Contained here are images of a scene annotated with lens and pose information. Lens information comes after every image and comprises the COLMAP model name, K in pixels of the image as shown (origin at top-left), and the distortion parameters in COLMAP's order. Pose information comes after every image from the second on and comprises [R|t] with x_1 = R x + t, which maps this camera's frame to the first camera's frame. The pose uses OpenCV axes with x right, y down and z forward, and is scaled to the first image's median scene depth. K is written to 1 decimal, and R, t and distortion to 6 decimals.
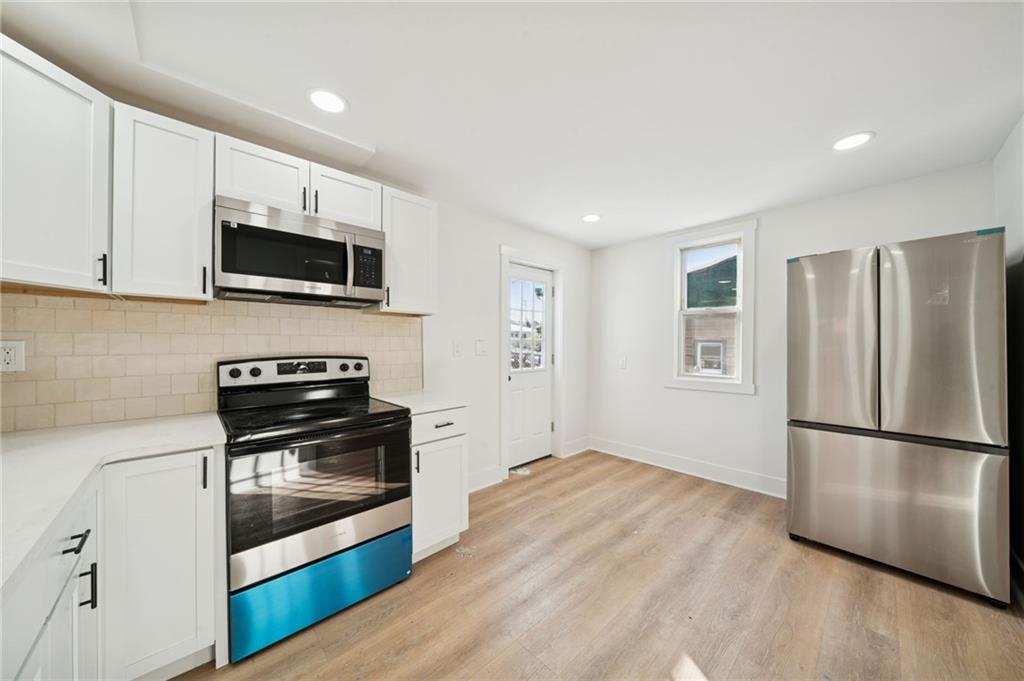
lens RADIAL K [[350.3, 0, 509.6], [0, 350.3, 342.4], [0, 0, 1]] dist [-0.004935, 0.000062]
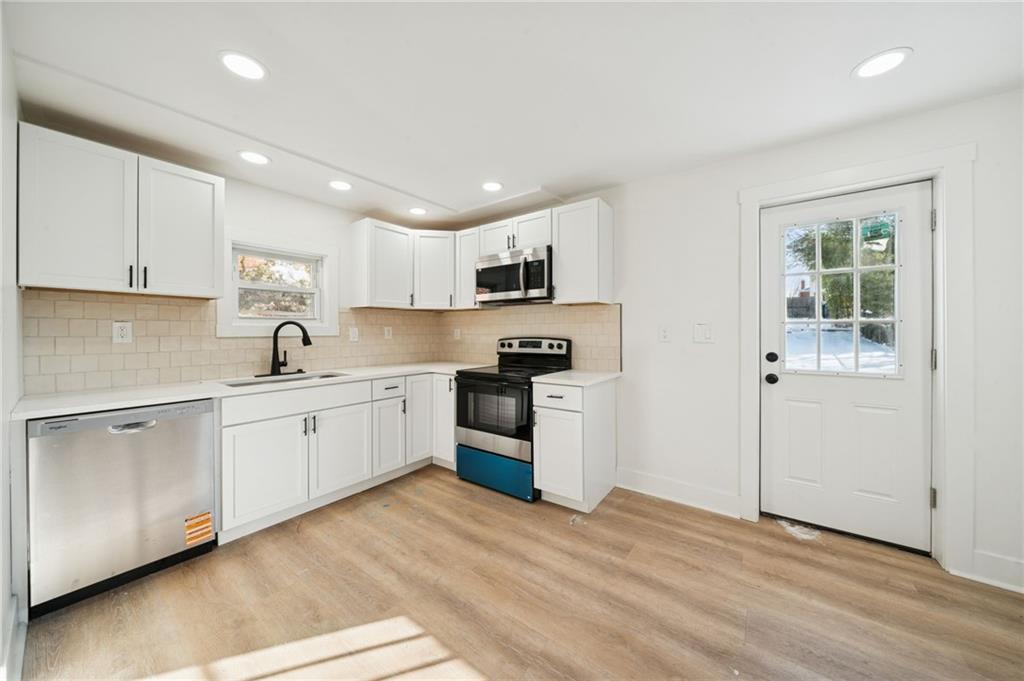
lens RADIAL K [[350.3, 0, 509.7], [0, 350.3, 332.4], [0, 0, 1]] dist [-0.004935, 0.000062]
pose [[0.171374, 0.000025, -0.985206, 0.922611], [0.001625, 0.999999, 0.000308, 0.017061], [0.985205, -0.001654, 0.171374, 0.622360]]
